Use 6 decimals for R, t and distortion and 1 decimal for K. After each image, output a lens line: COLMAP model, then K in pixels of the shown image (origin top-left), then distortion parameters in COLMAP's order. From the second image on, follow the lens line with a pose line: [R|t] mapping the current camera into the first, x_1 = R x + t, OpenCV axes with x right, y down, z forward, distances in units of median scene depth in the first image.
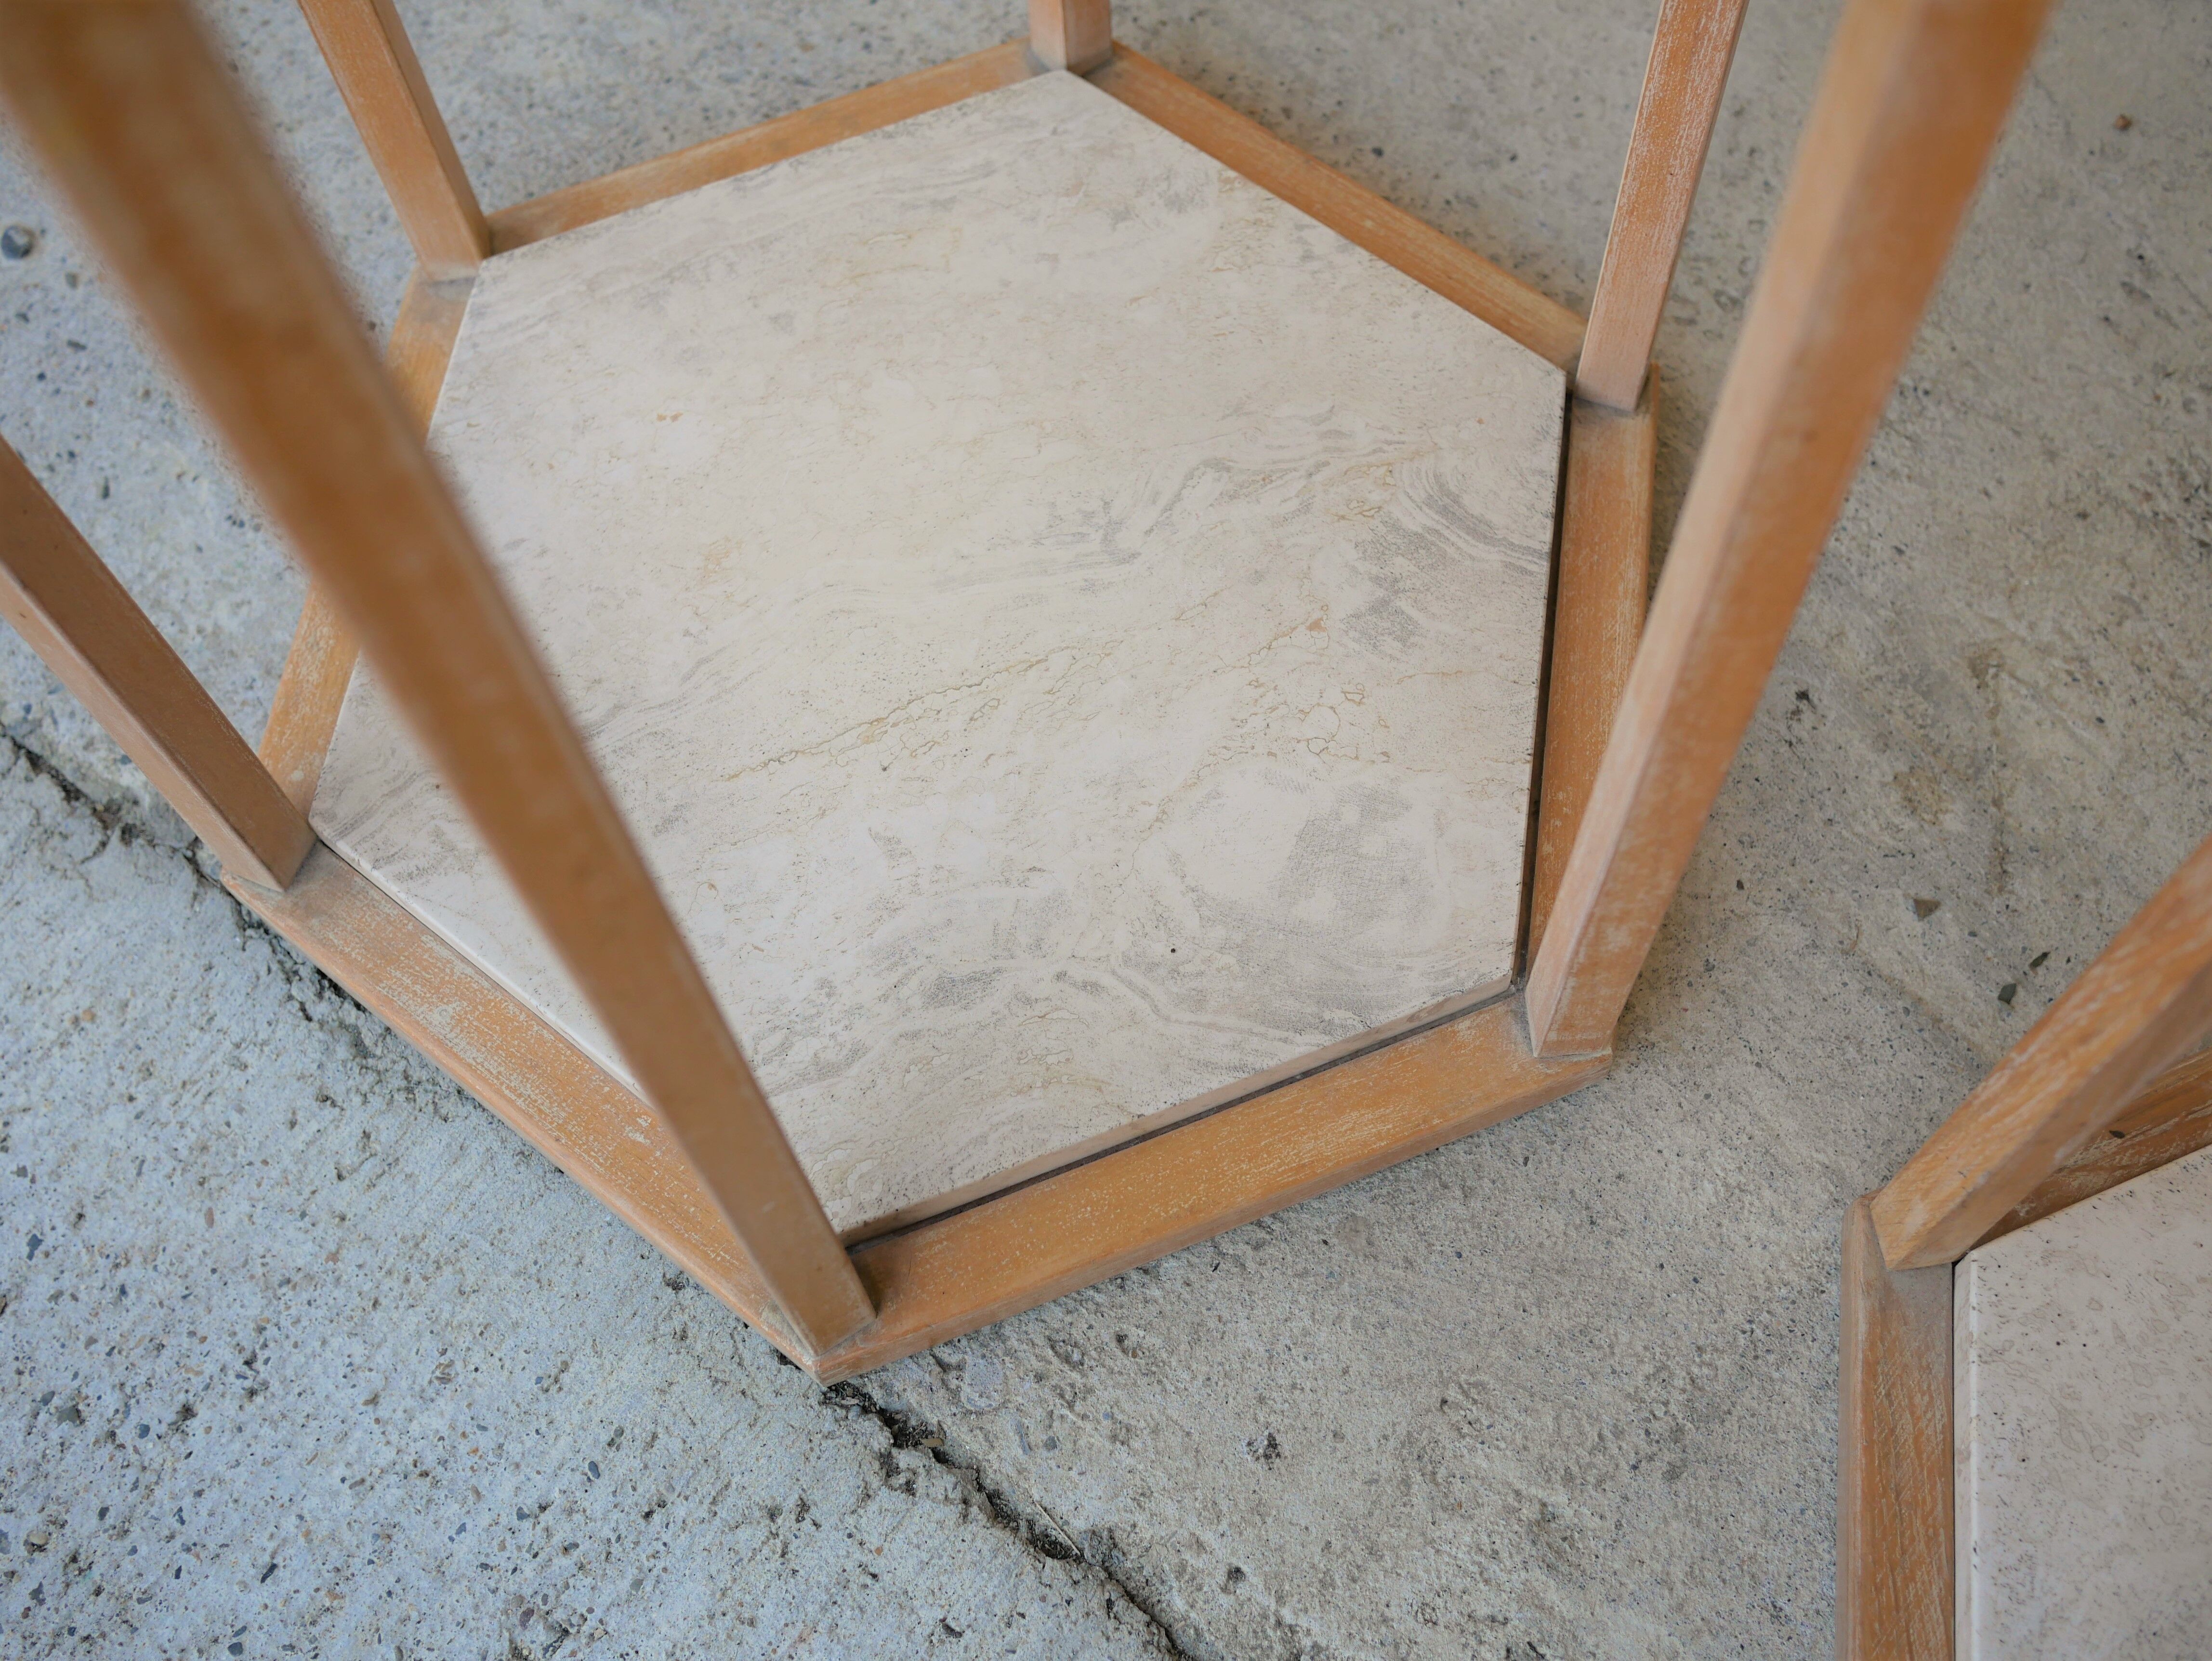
lens RADIAL K [[2472.5, 0, 1100.7], [0, 2472.5, 839.8], [0, 0, 1]] dist [-0.018053, 0.000000]
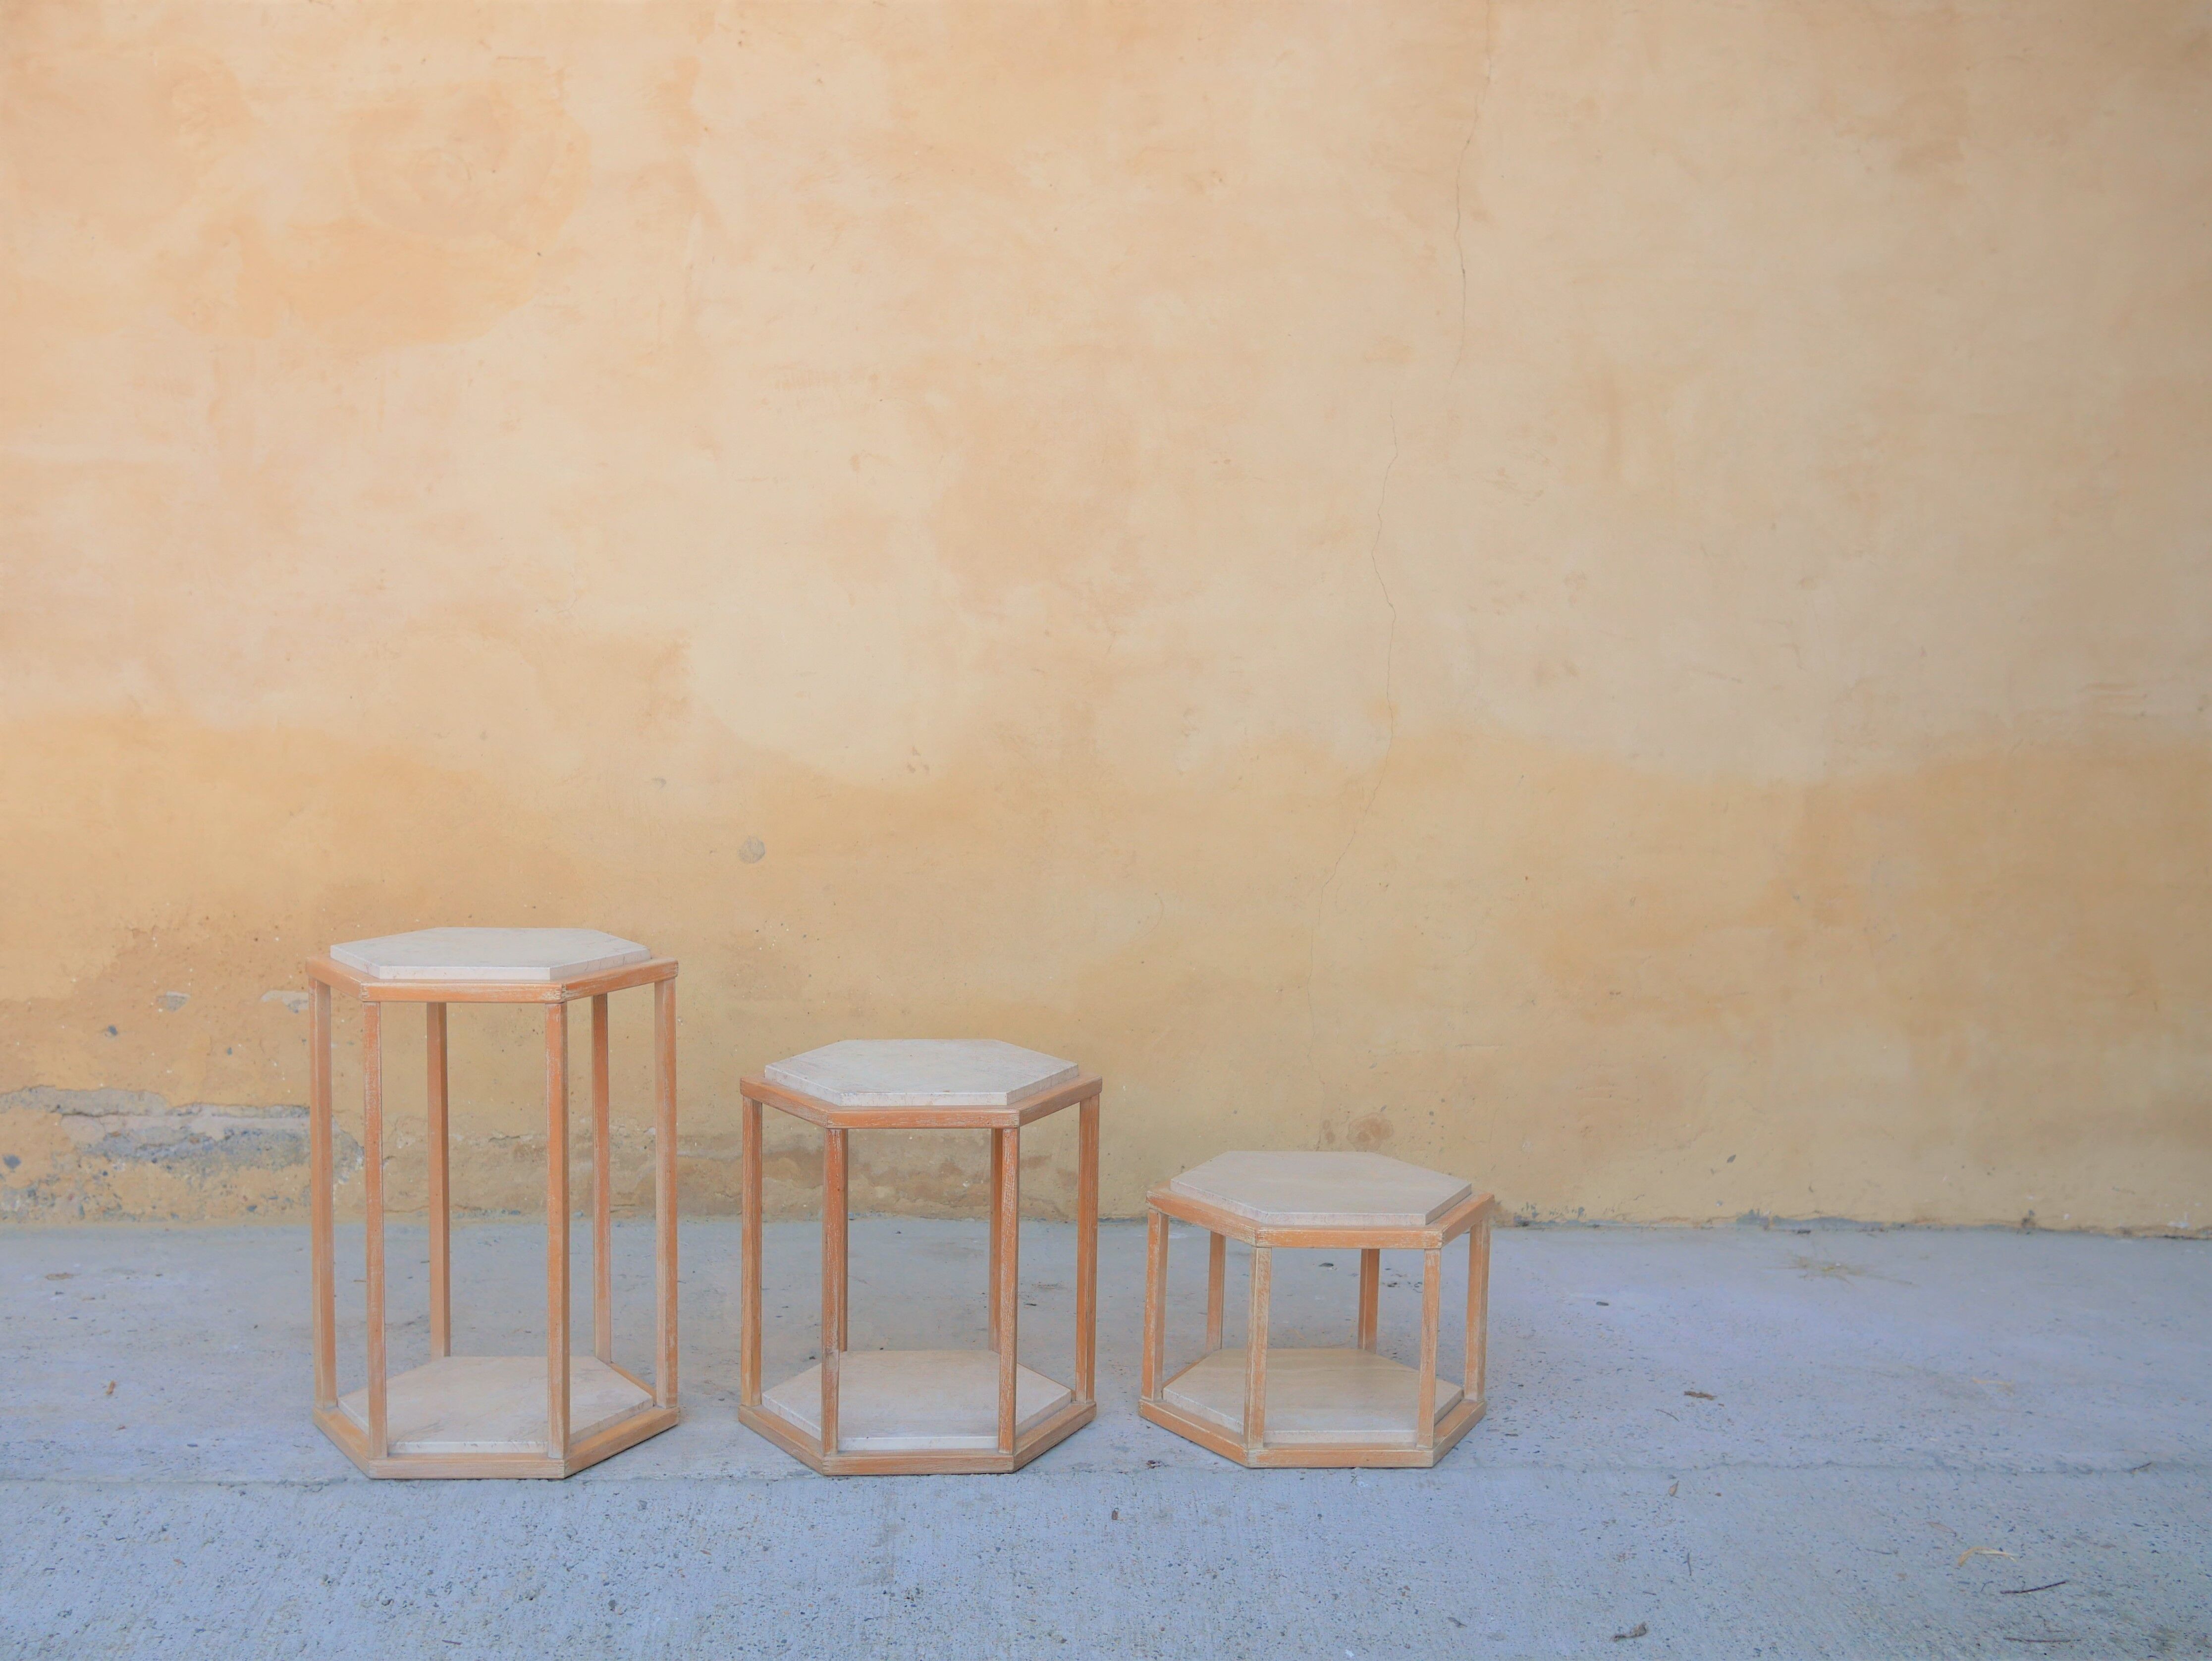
lens RADIAL K [[2530.3, 0, 1105.7], [0, 2530.3, 825.2], [0, 0, 1]] dist [-0.018659, 0.000000]
pose [[0.742776, -0.019200, 0.669265, -2.363503], [0.593282, 0.482169, -0.644615, 3.107273], [-0.310322, 0.875868, 0.369535, -1.970359]]
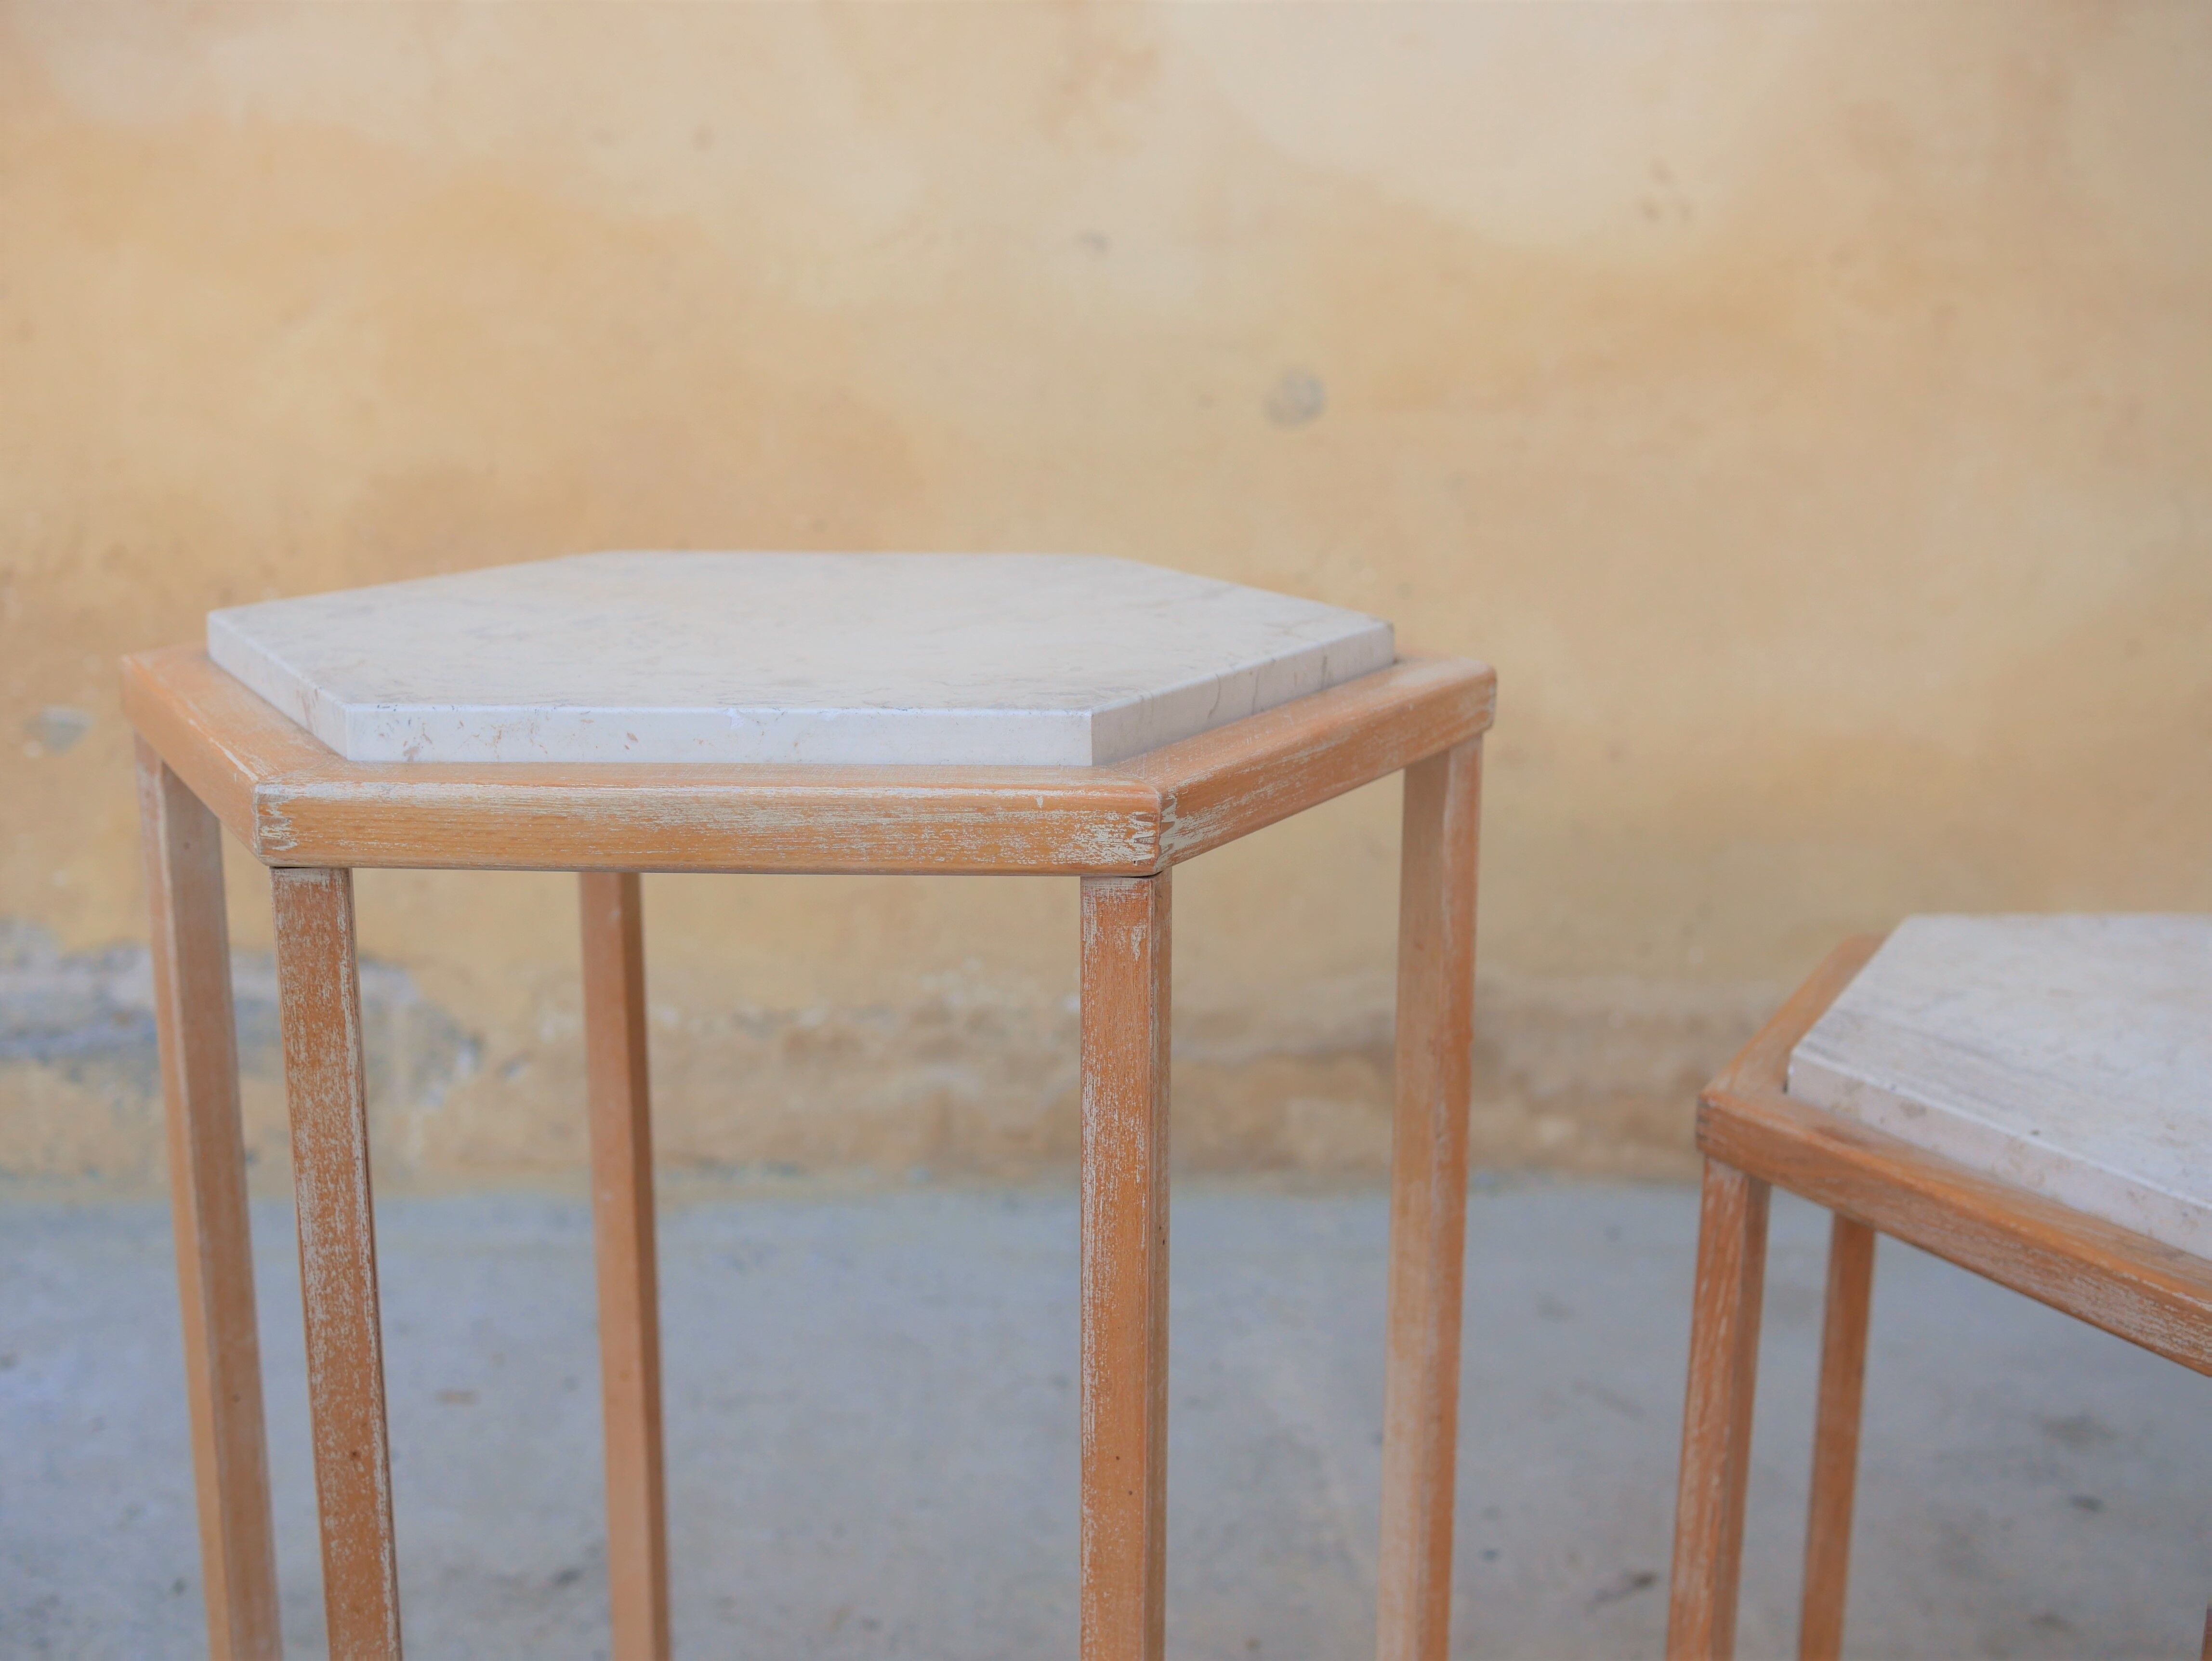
lens RADIAL K [[2472.5, 0, 1098.9], [0, 2472.5, 822.0], [0, 0, 1]] dist [-0.018053, 0.000000]
pose [[0.786402, -0.103168, 0.609039, -0.718050], [0.549401, 0.567509, -0.613264, 0.408343], [-0.282366, 0.816878, 0.502971, -0.261992]]
